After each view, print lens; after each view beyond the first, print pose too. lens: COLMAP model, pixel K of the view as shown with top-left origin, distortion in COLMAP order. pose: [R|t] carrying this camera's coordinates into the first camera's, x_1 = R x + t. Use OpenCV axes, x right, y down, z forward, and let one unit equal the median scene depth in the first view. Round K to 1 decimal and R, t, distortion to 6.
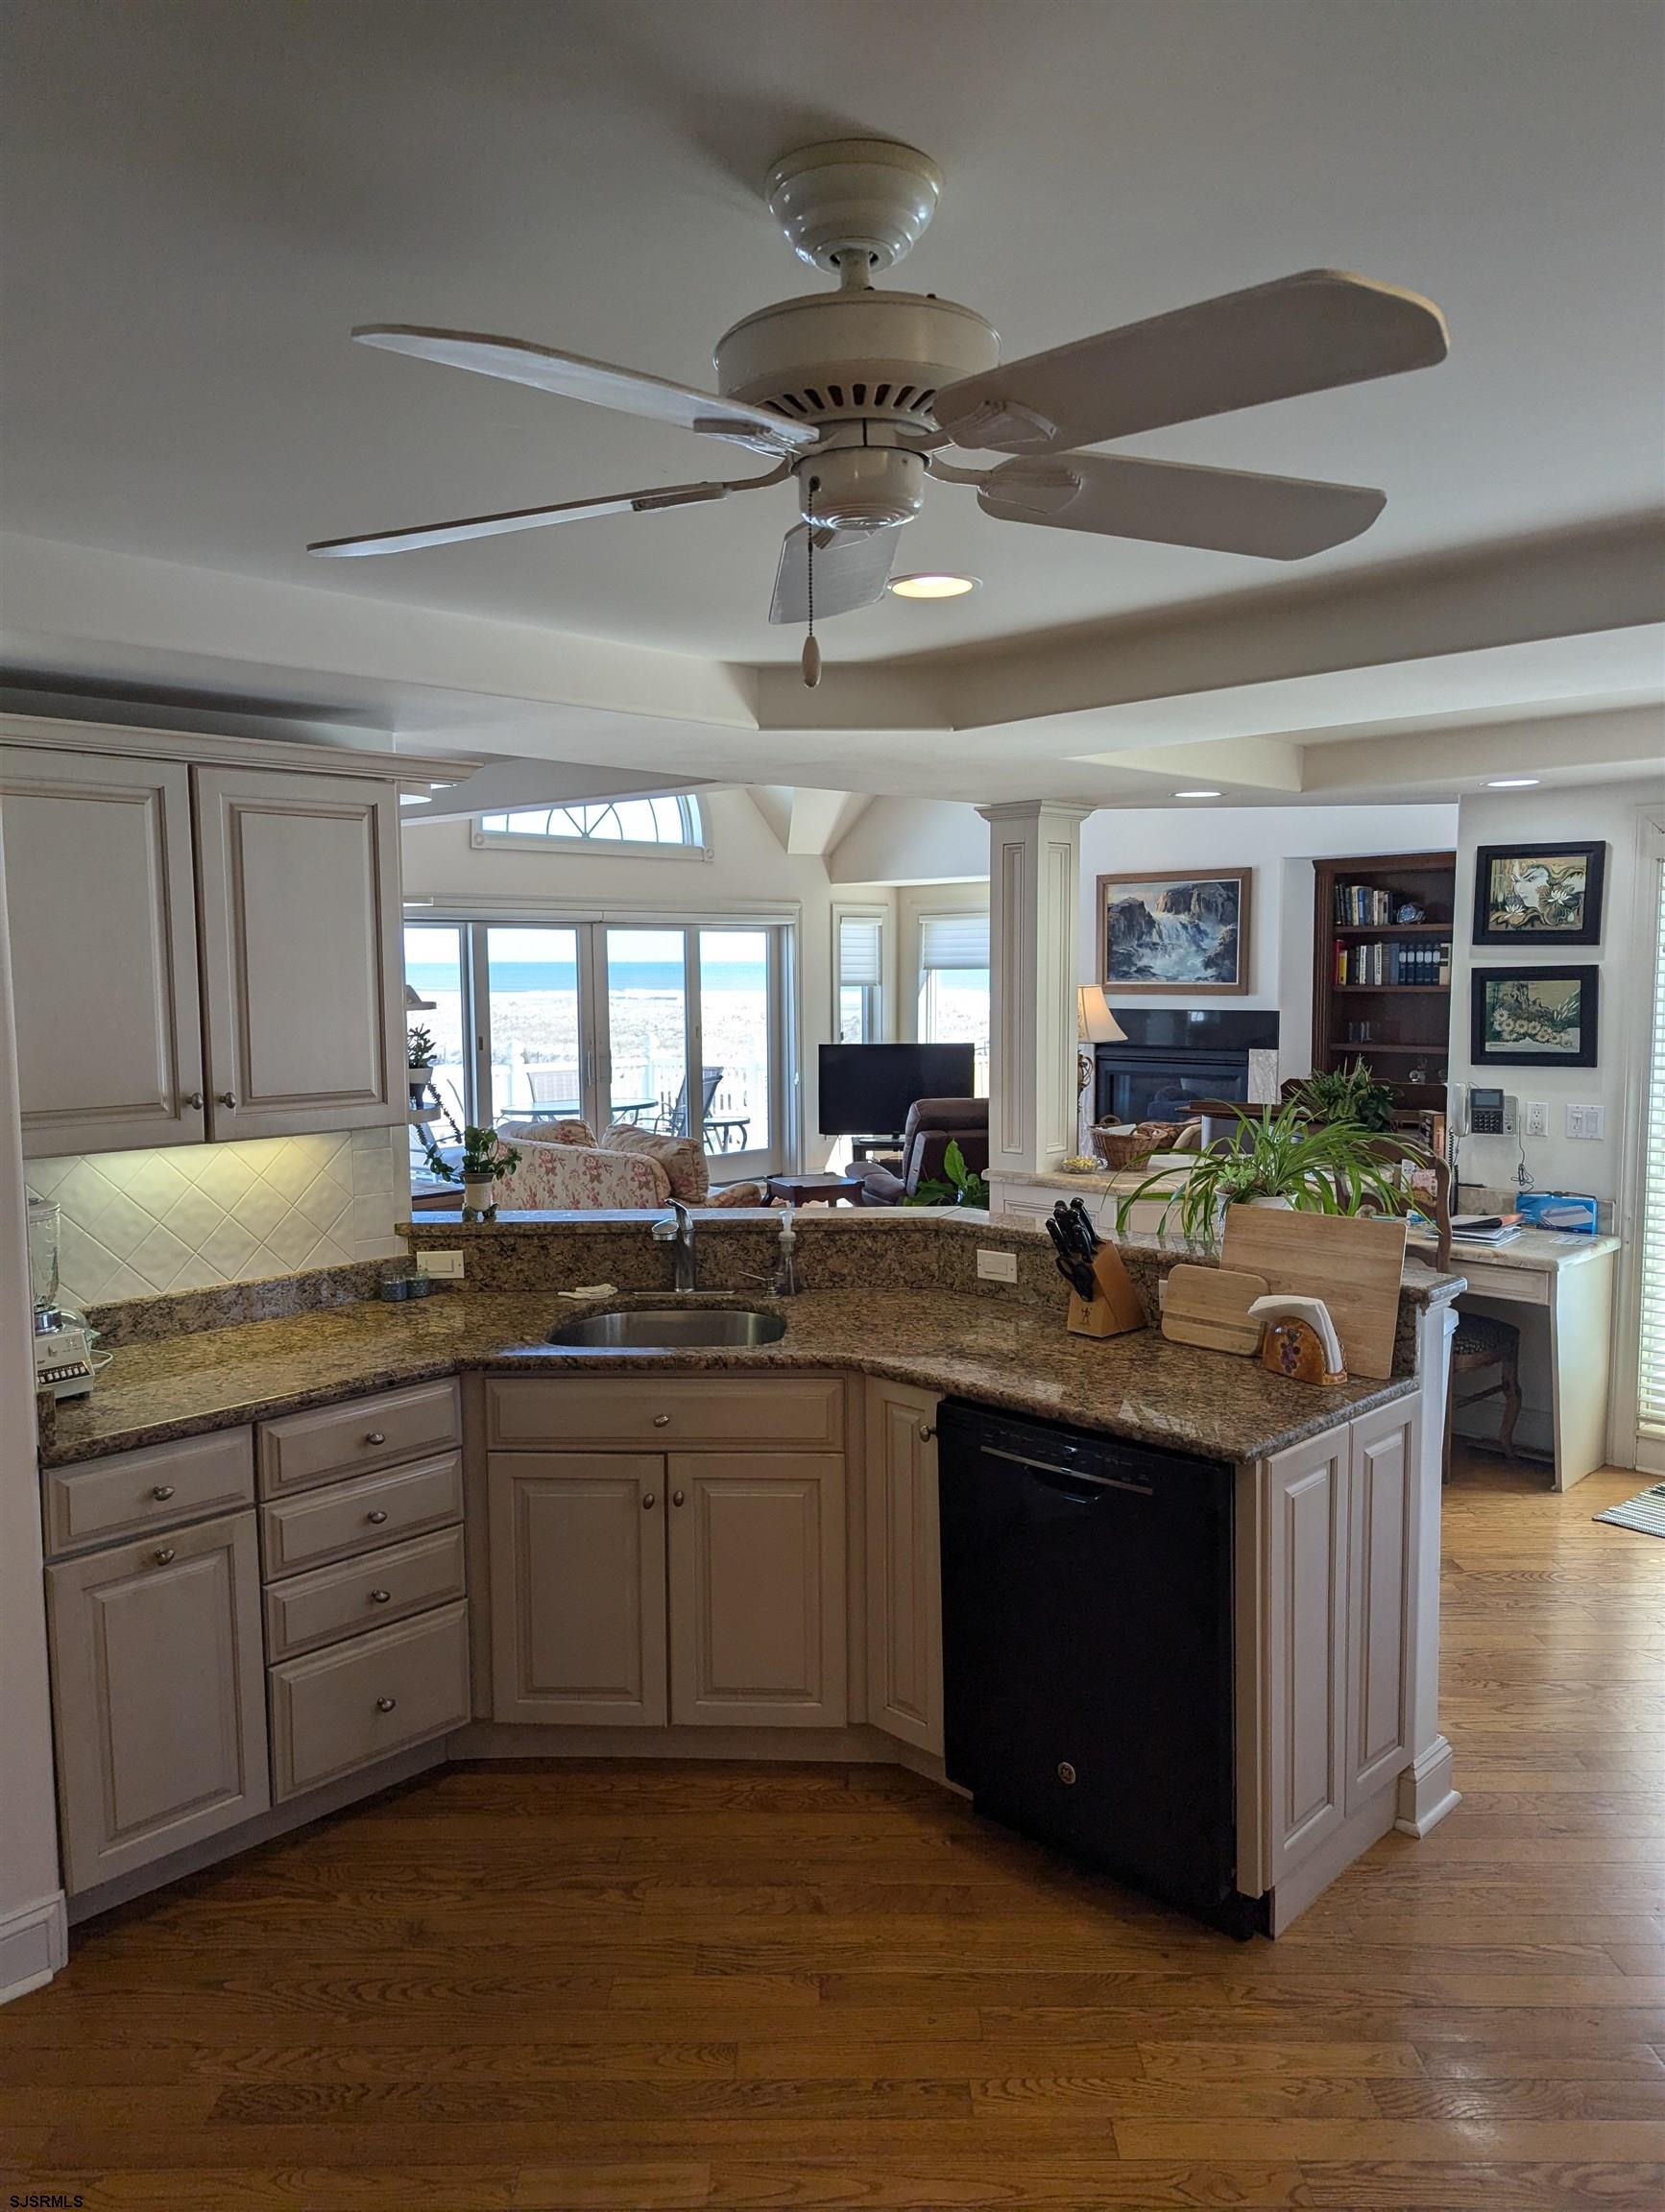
lens RADIAL K [[1545.4, 0, 823.7], [0, 1545.4, 1113.0], [0, 0, 1]] dist [0.053531, -0.044883]
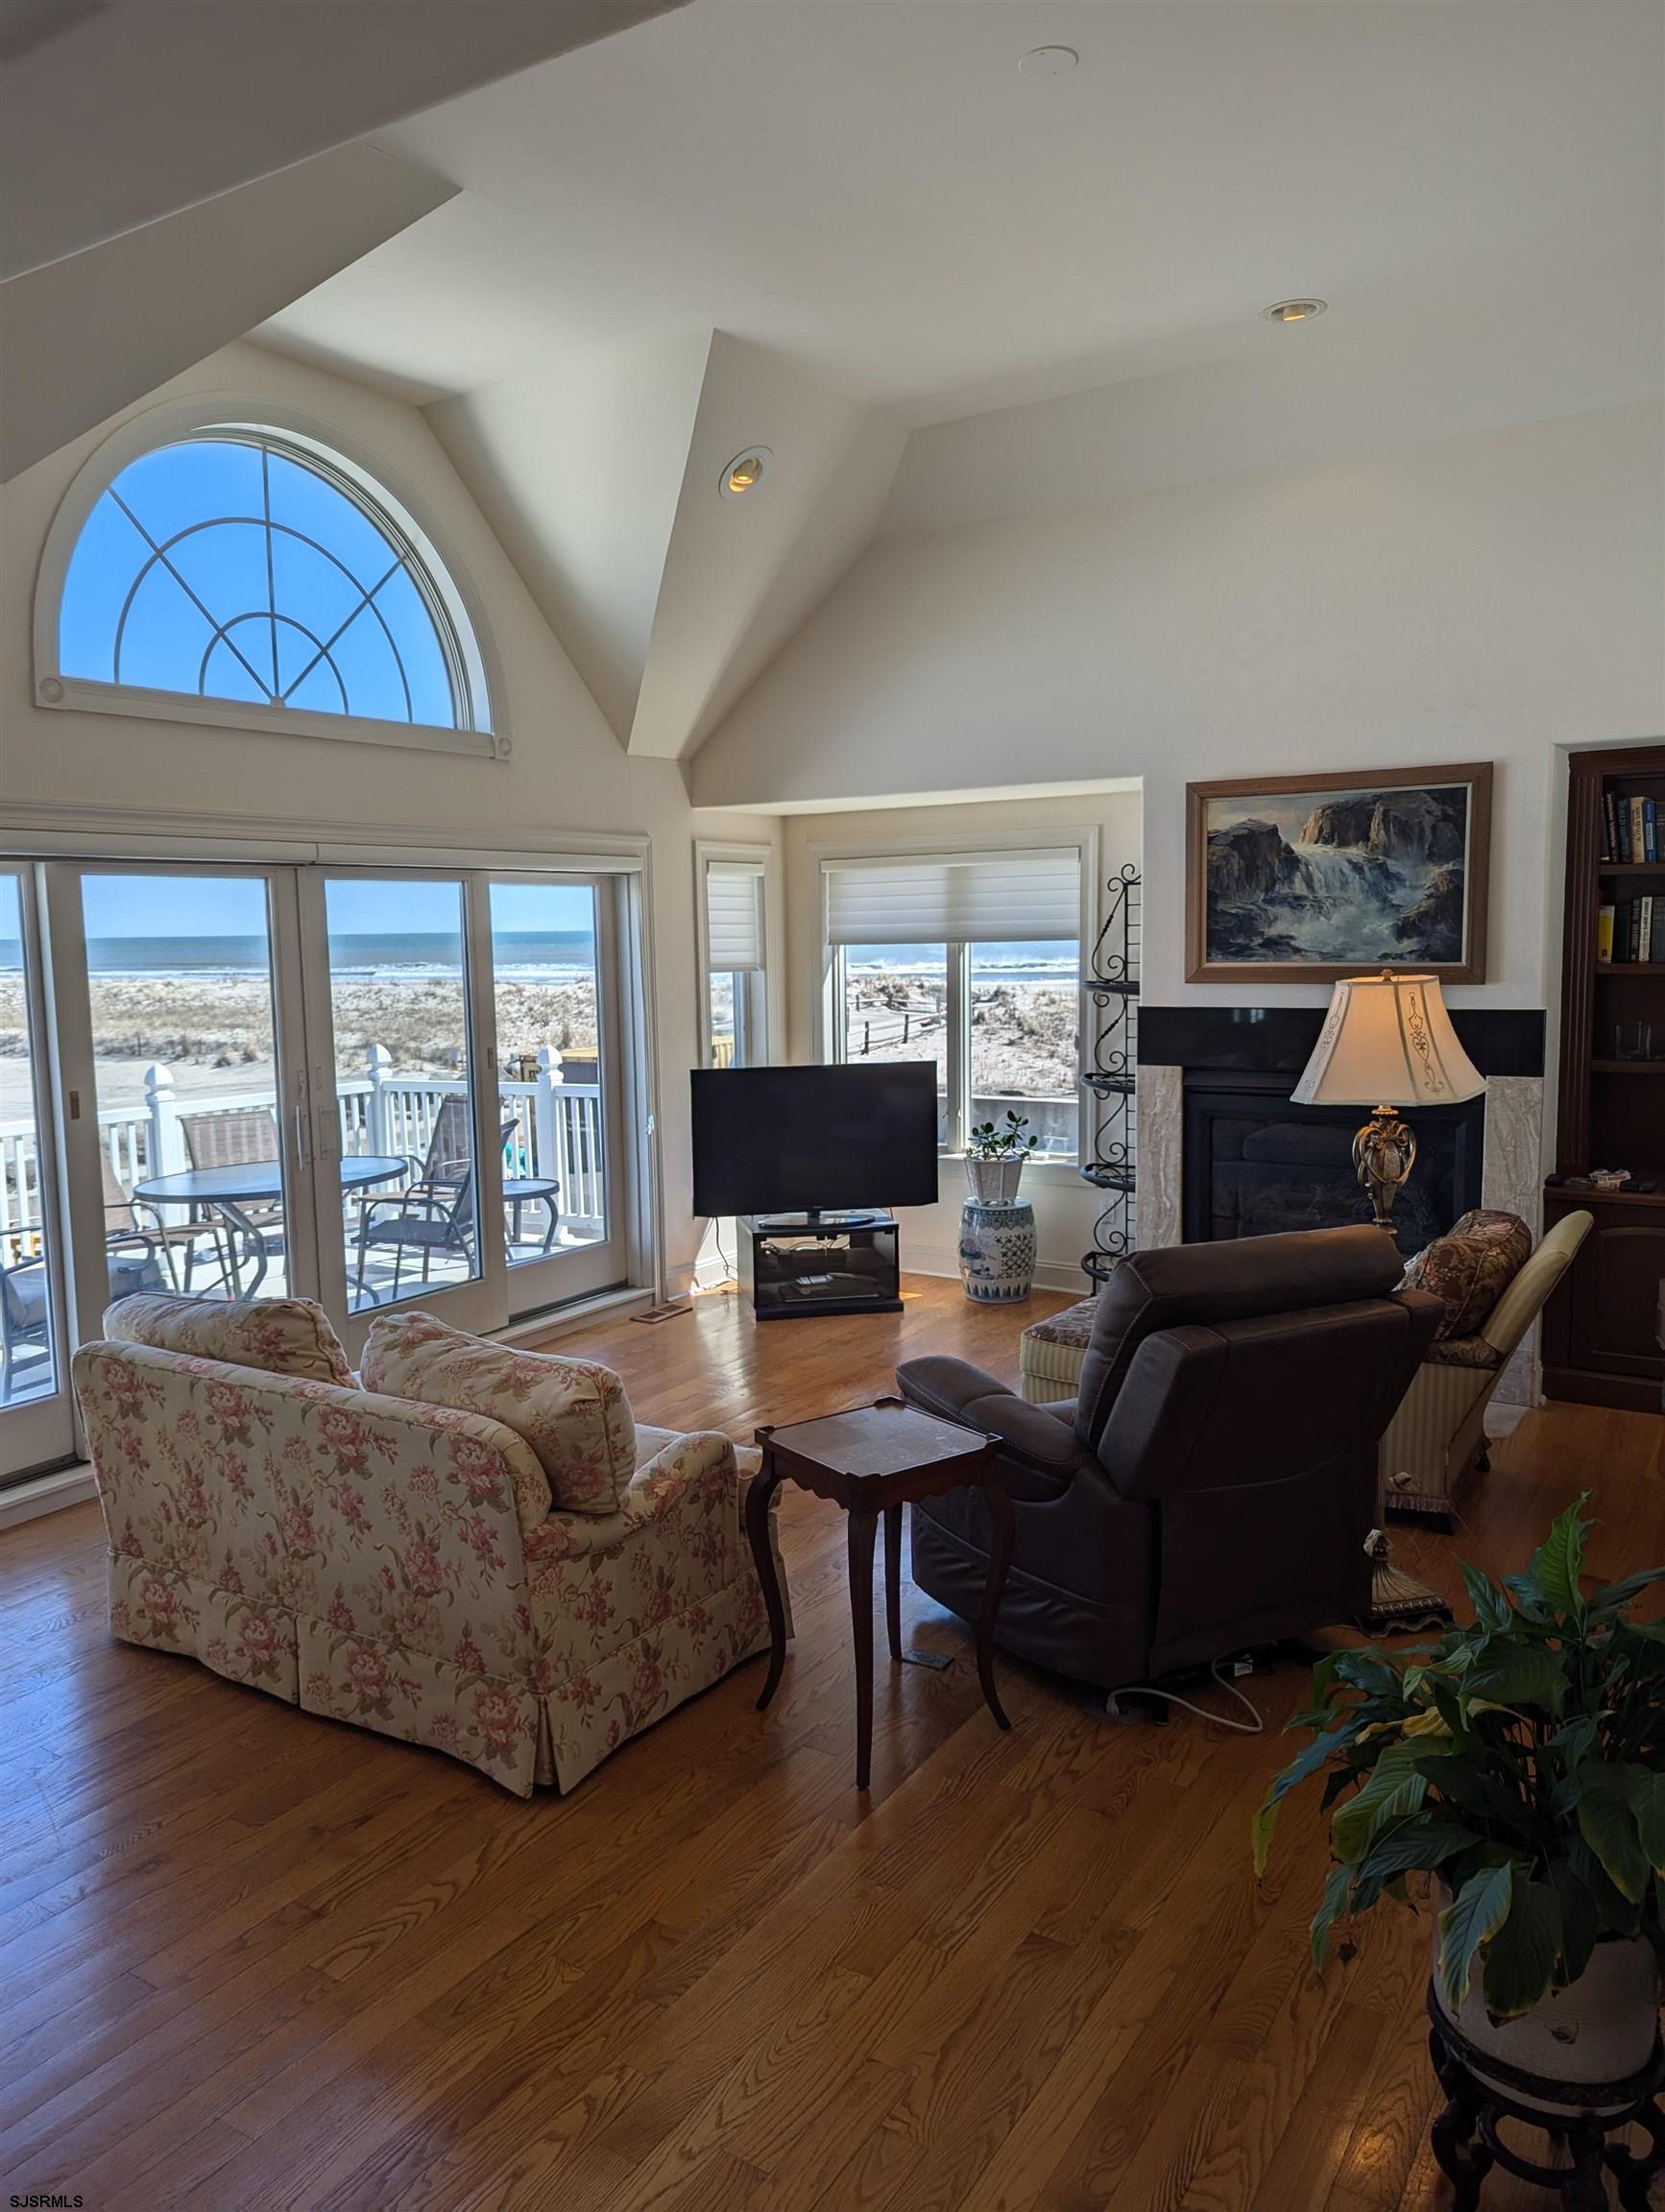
lens RADIAL K [[1545.4, 0, 815.5], [0, 1545.4, 1106.4], [0, 0, 1]] dist [0.053531, -0.044883]
pose [[0.981062, -0.031945, 0.191042, -0.107585], [0.029206, 0.999427, 0.017137, -0.059700], [-0.191480, -0.011232, 0.981432, 0.598215]]
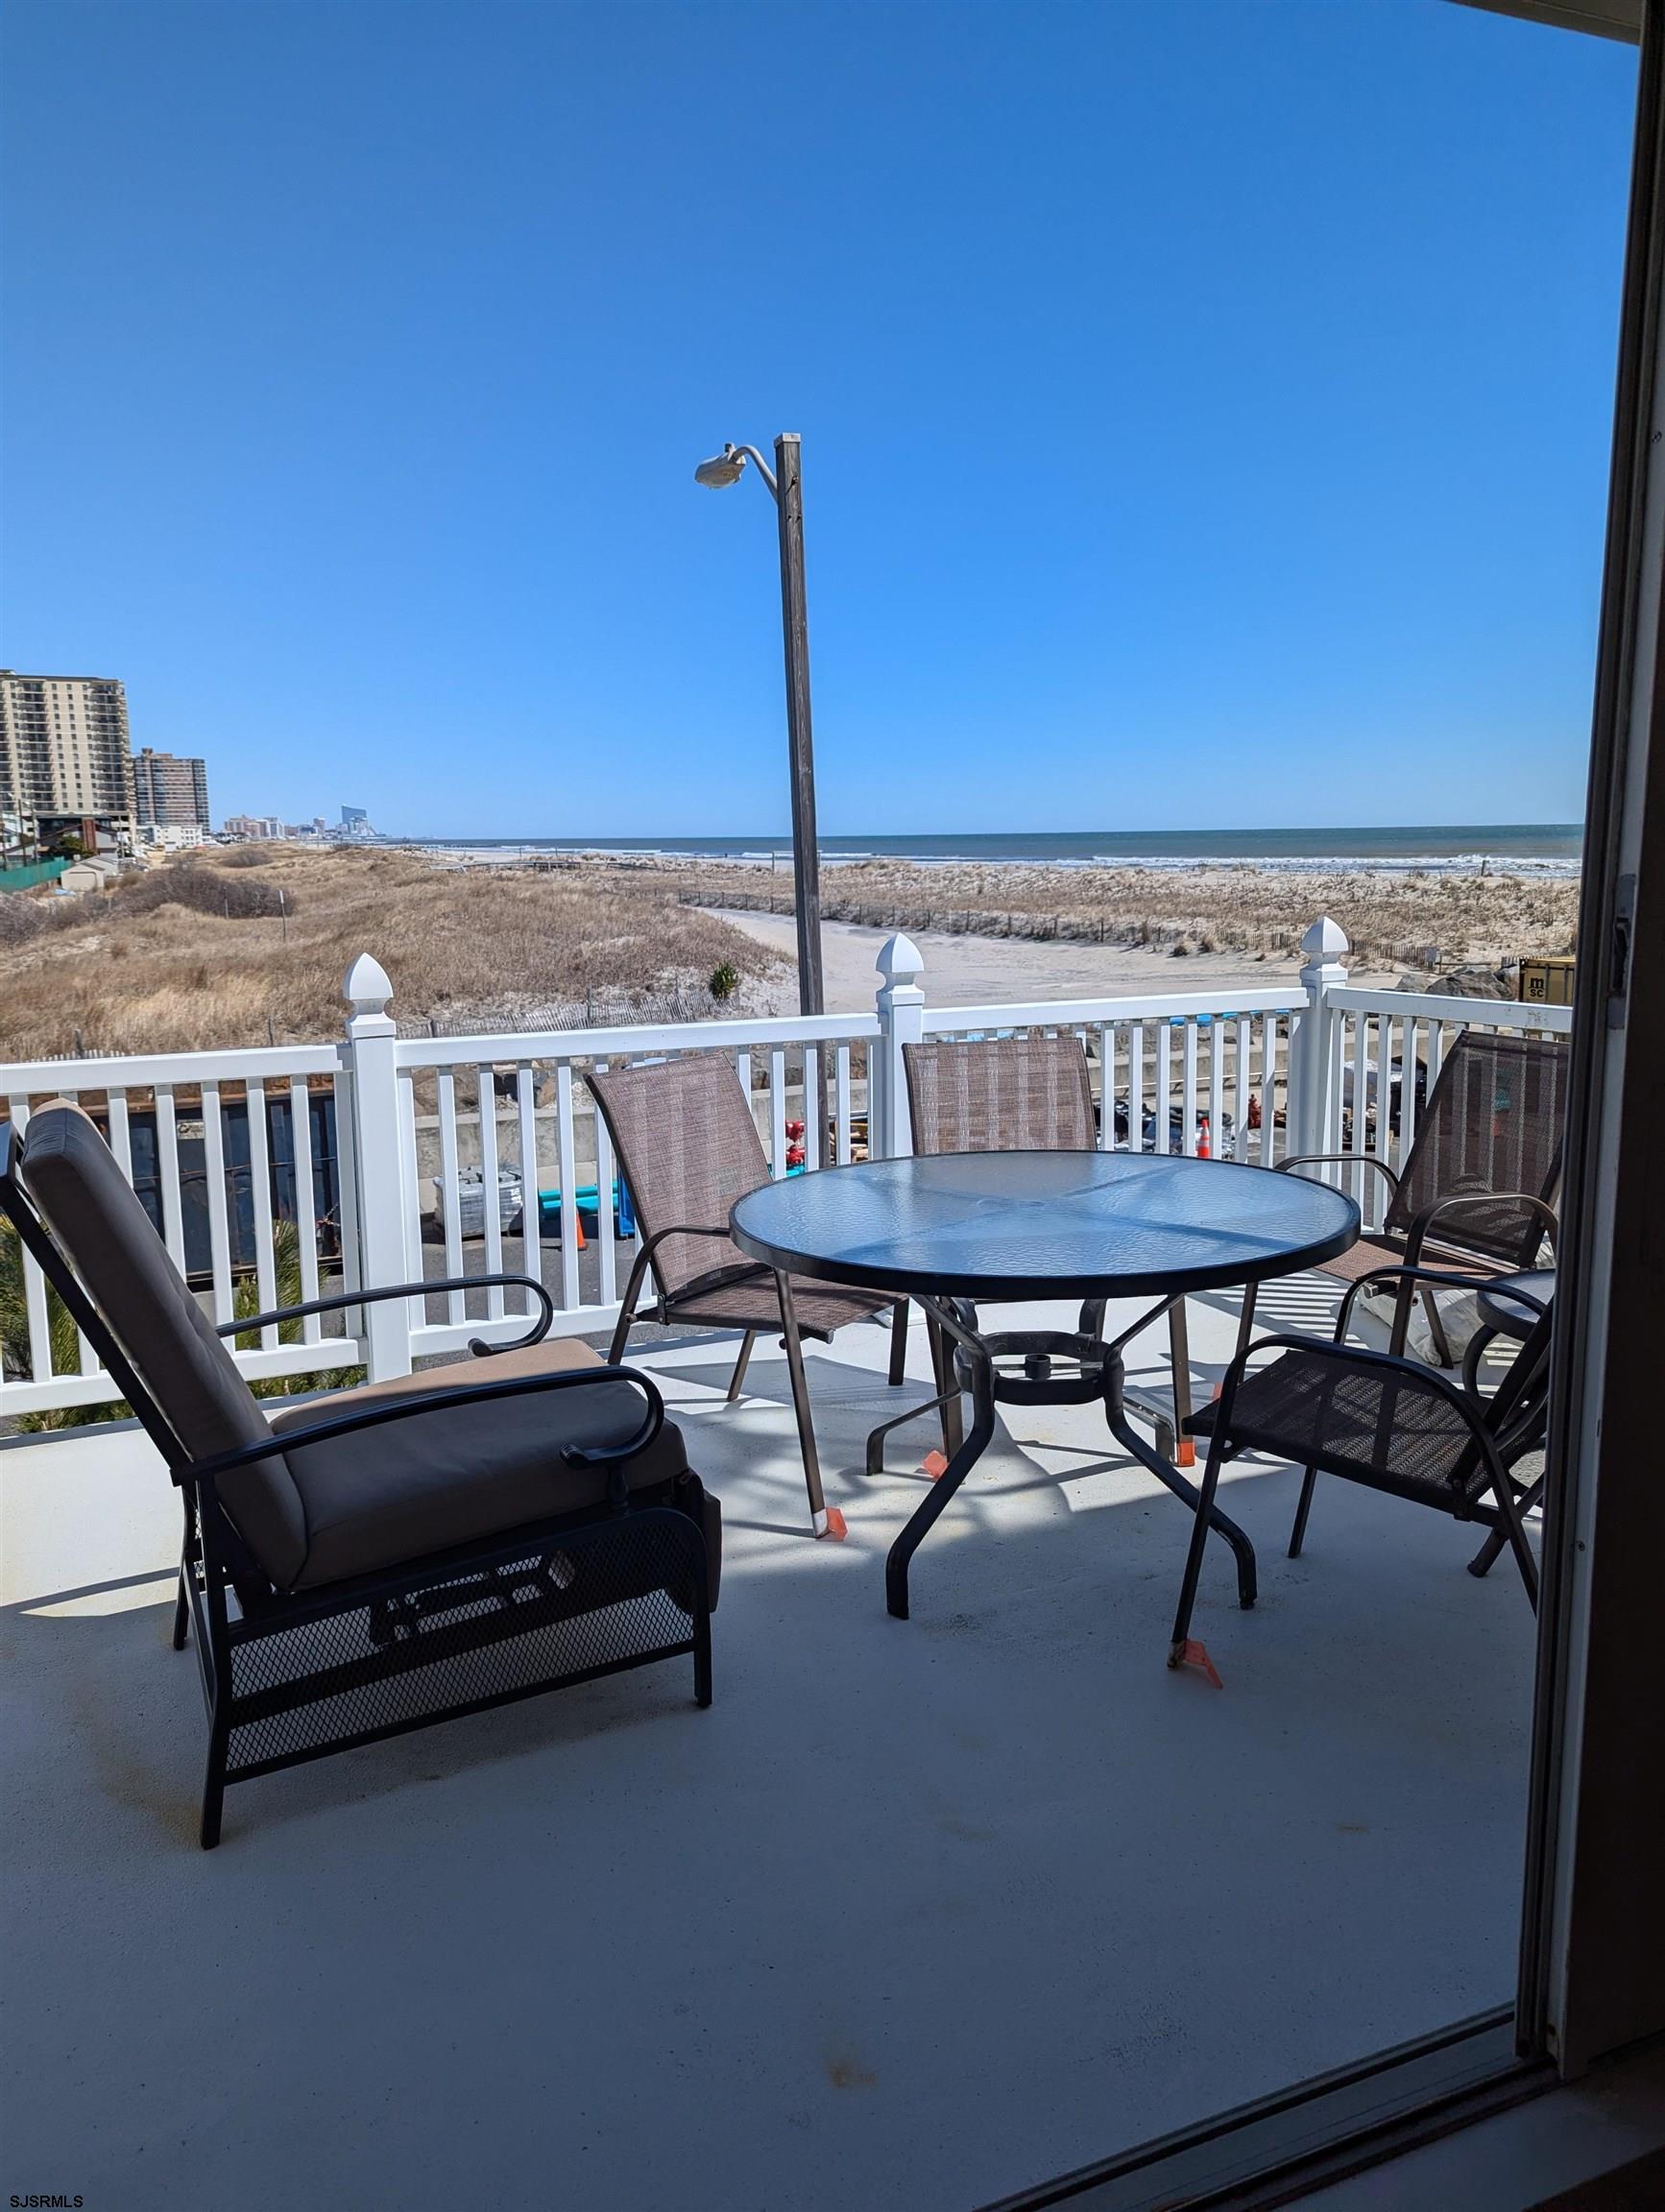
lens RADIAL K [[1545.4, 0, 829.0], [0, 1545.4, 1092.7], [0, 0, 1]] dist [0.053531, -0.044883]
pose [[0.920390, 0.059326, -0.386475, -0.150754], [-0.032441, 0.996601, 0.075726, -0.068092], [0.389654, -0.057160, 0.919186, 1.239894]]
